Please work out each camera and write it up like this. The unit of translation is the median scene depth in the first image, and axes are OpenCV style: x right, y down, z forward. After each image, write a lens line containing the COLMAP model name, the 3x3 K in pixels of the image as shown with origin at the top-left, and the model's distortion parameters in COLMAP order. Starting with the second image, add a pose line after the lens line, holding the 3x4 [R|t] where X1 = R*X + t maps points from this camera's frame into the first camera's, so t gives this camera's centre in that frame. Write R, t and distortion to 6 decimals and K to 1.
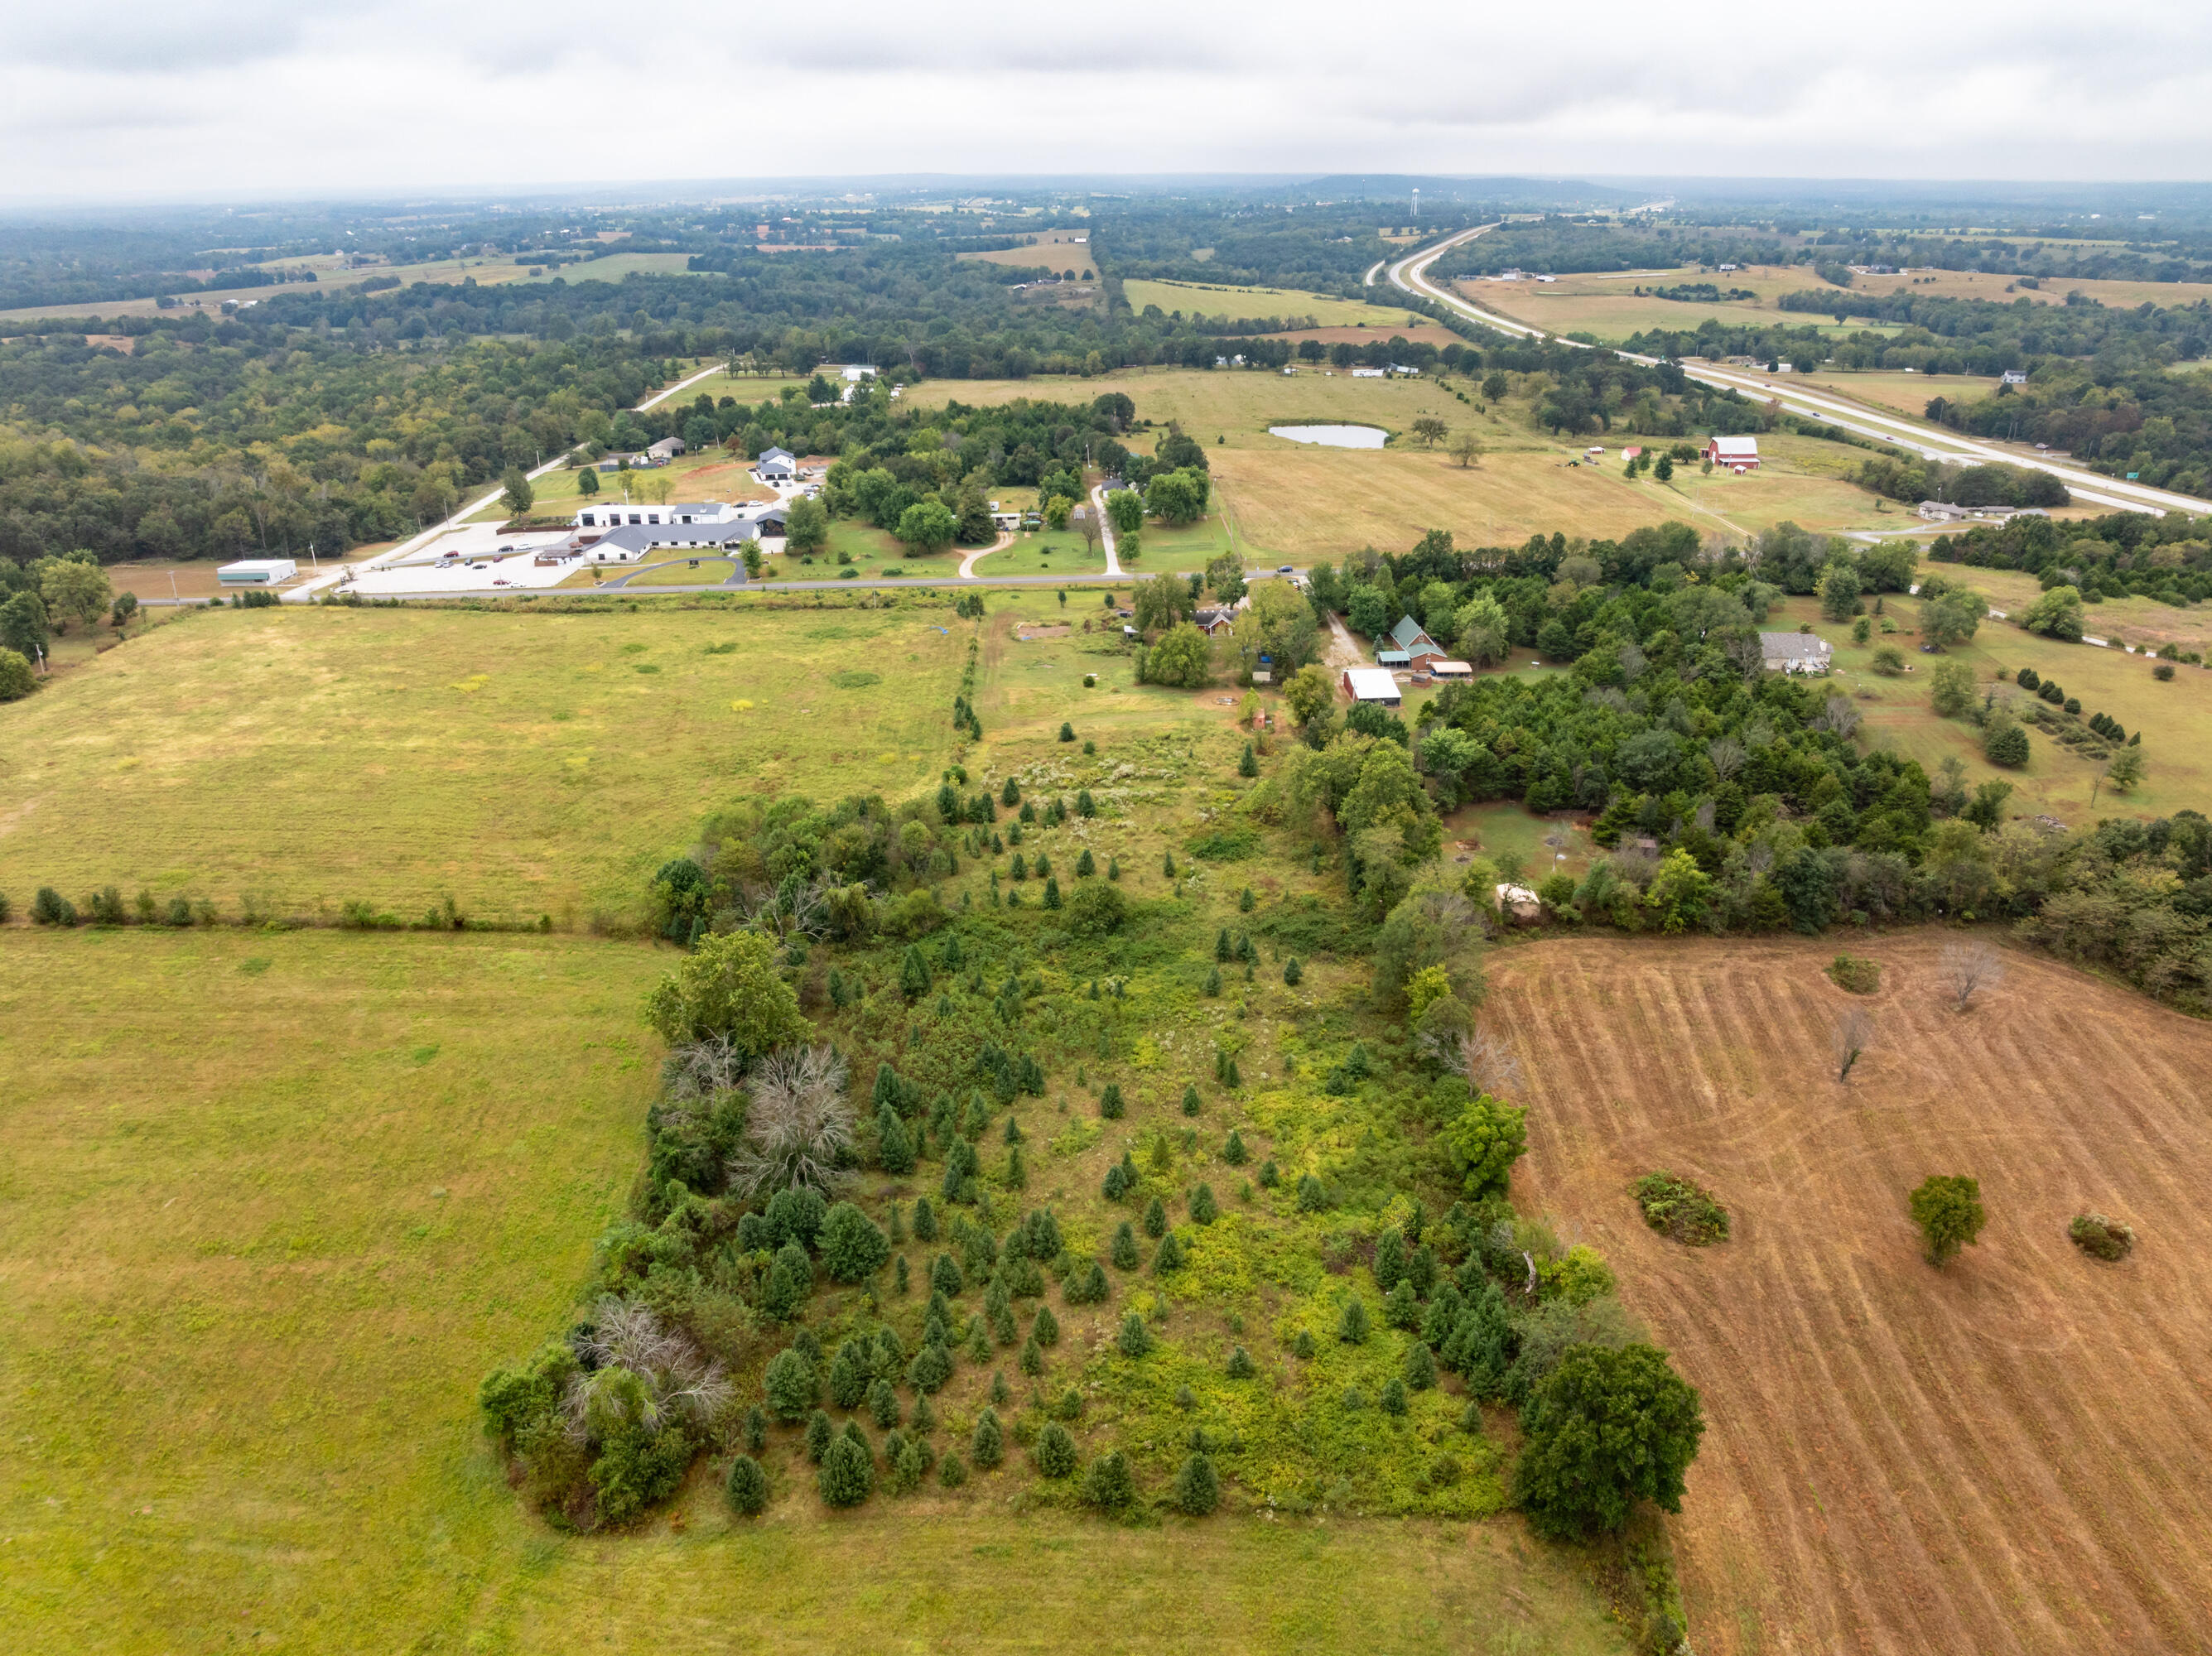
lens RADIAL K [[1562.9, 0, 1103.6], [0, 1562.9, 824.2], [0, 0, 1]] dist [-0.054221, 0.020457]
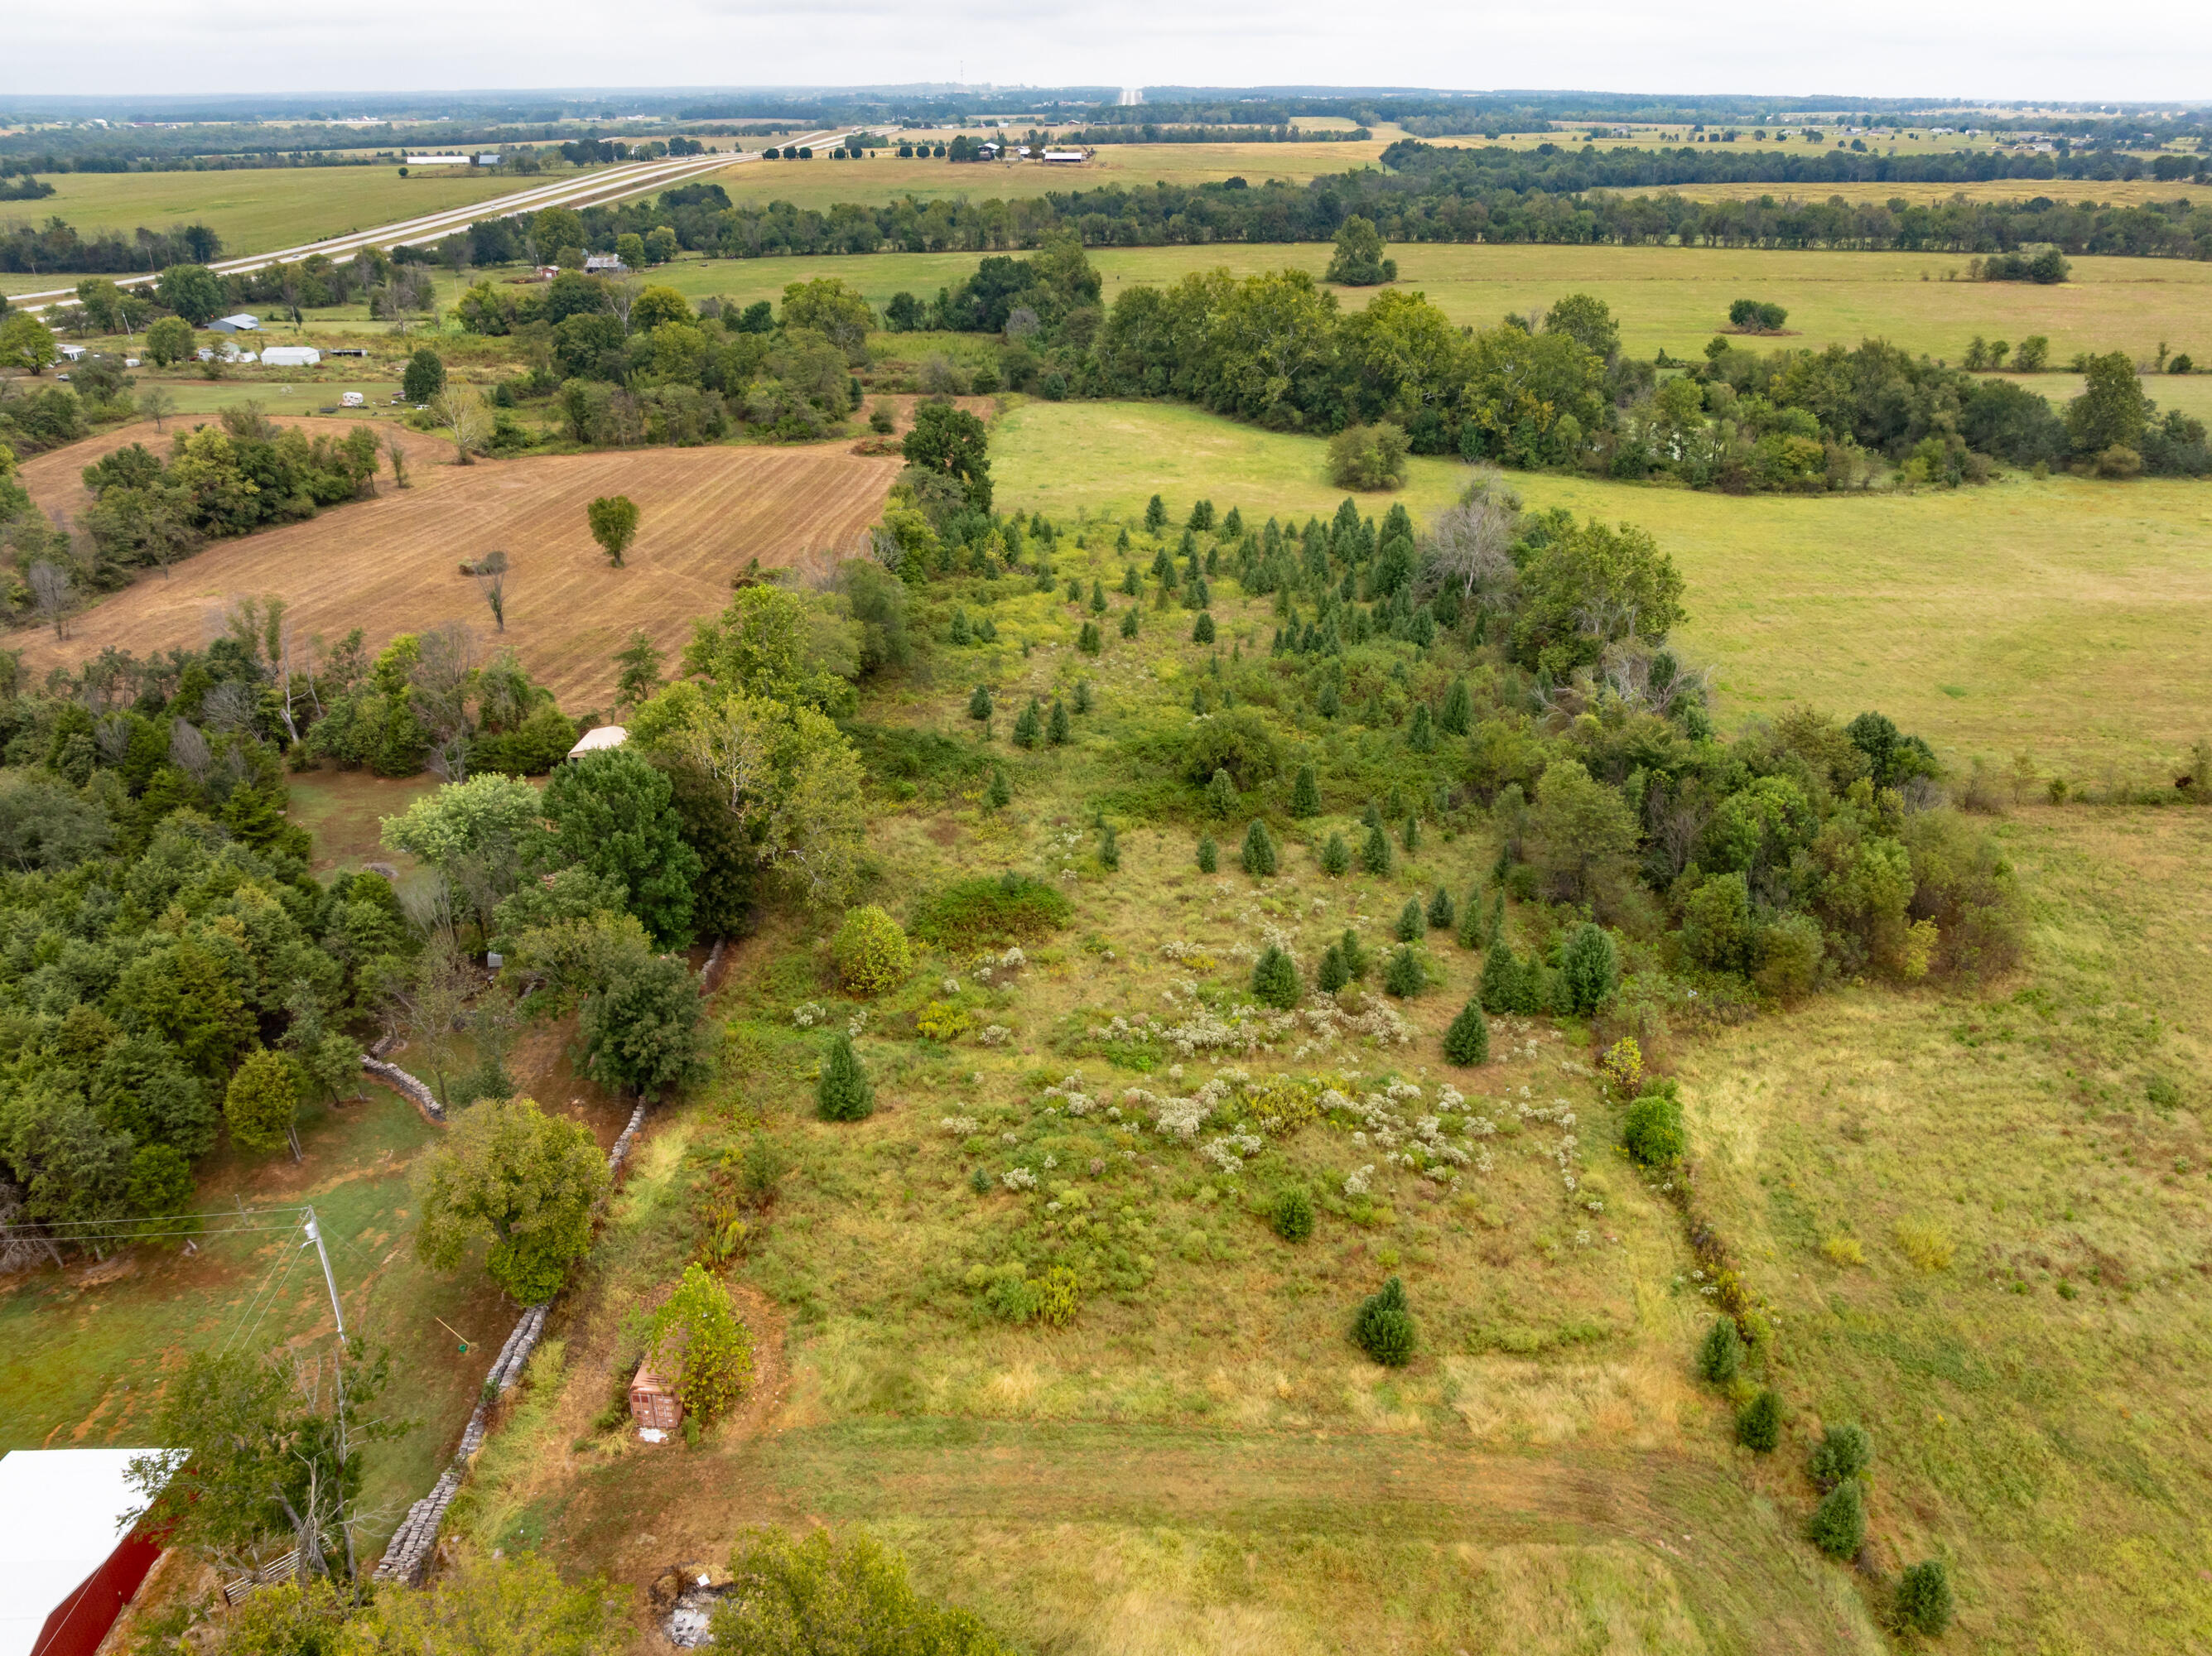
lens RADIAL K [[1562.9, 0, 1109.3], [0, 1562.9, 832.2], [0, 0, 1]] dist [-0.054221, 0.020457]
pose [[-0.999022, -0.016261, 0.041111, 0.011330], [0.020299, 0.657375, 0.753291, -0.239446], [-0.039275, 0.753389, -0.656402, 0.816605]]
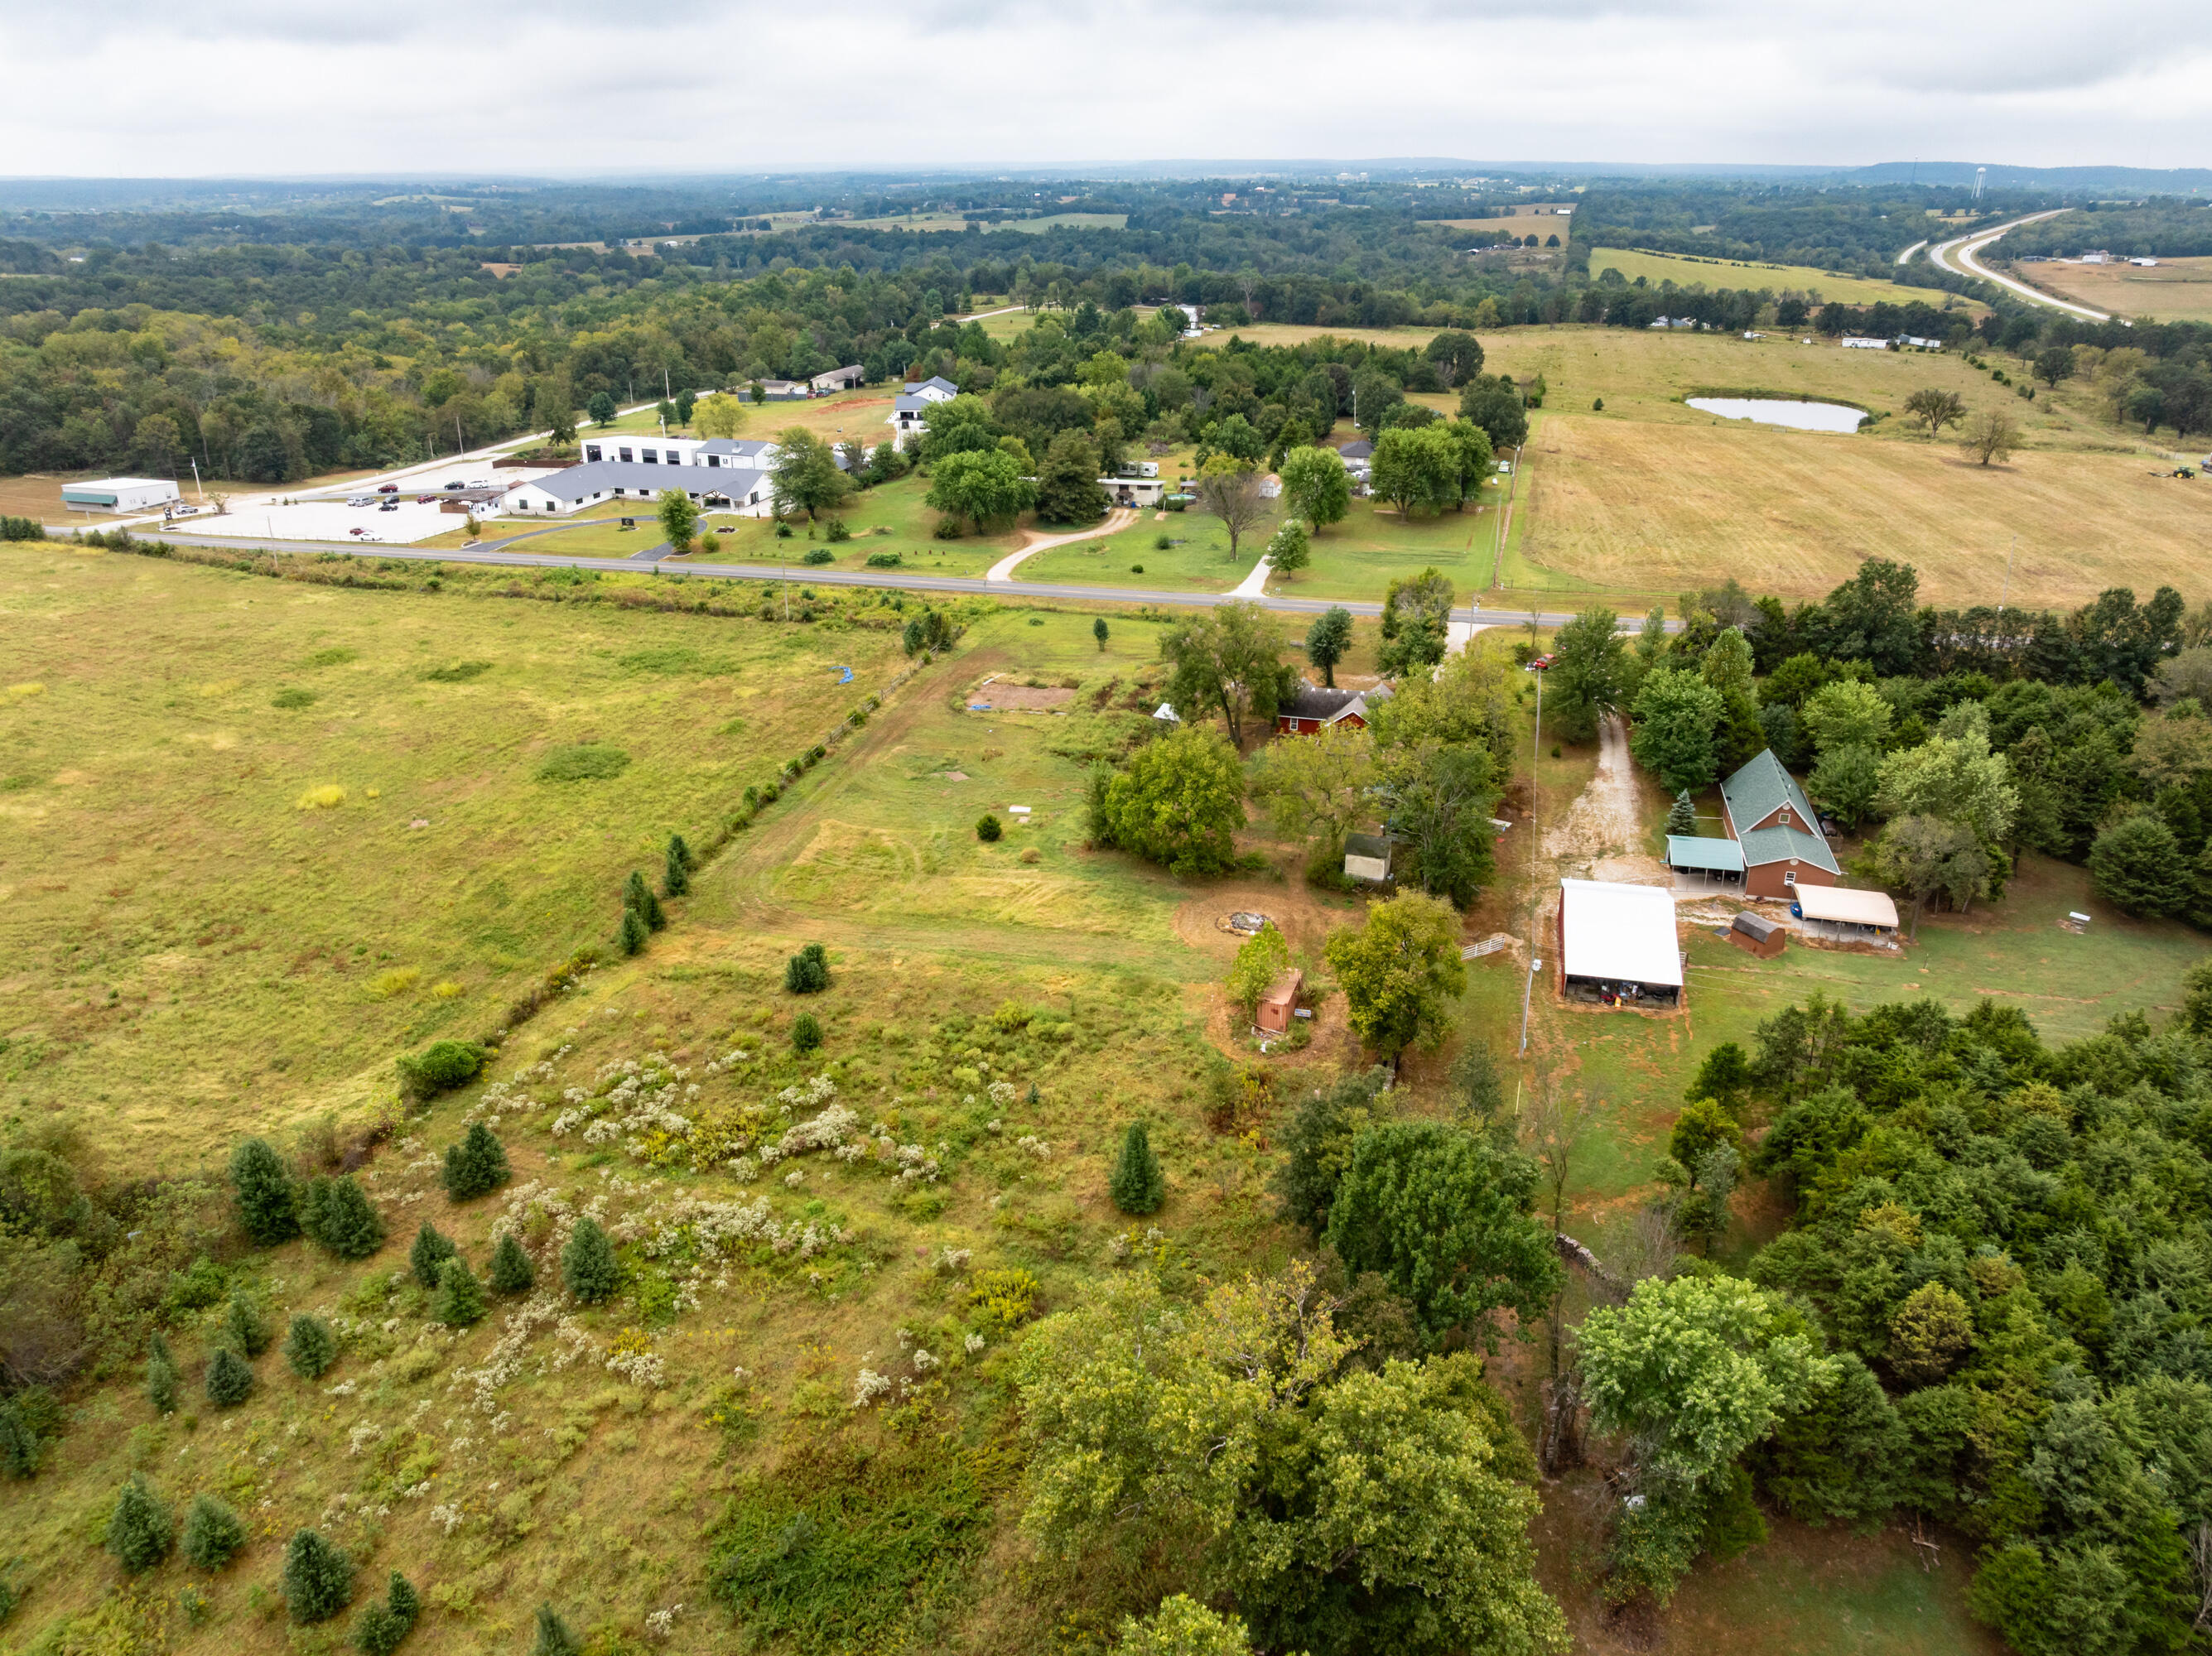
lens RADIAL K [[1562.9, 0, 1105.1], [0, 1562.9, 819.6], [0, 0, 1]] dist [-0.054221, 0.020457]
pose [[0.953836, 0.122353, -0.274274, 0.118140], [-0.121564, 0.992383, 0.019939, -0.085430], [0.274624, 0.014324, 0.961445, 0.452334]]
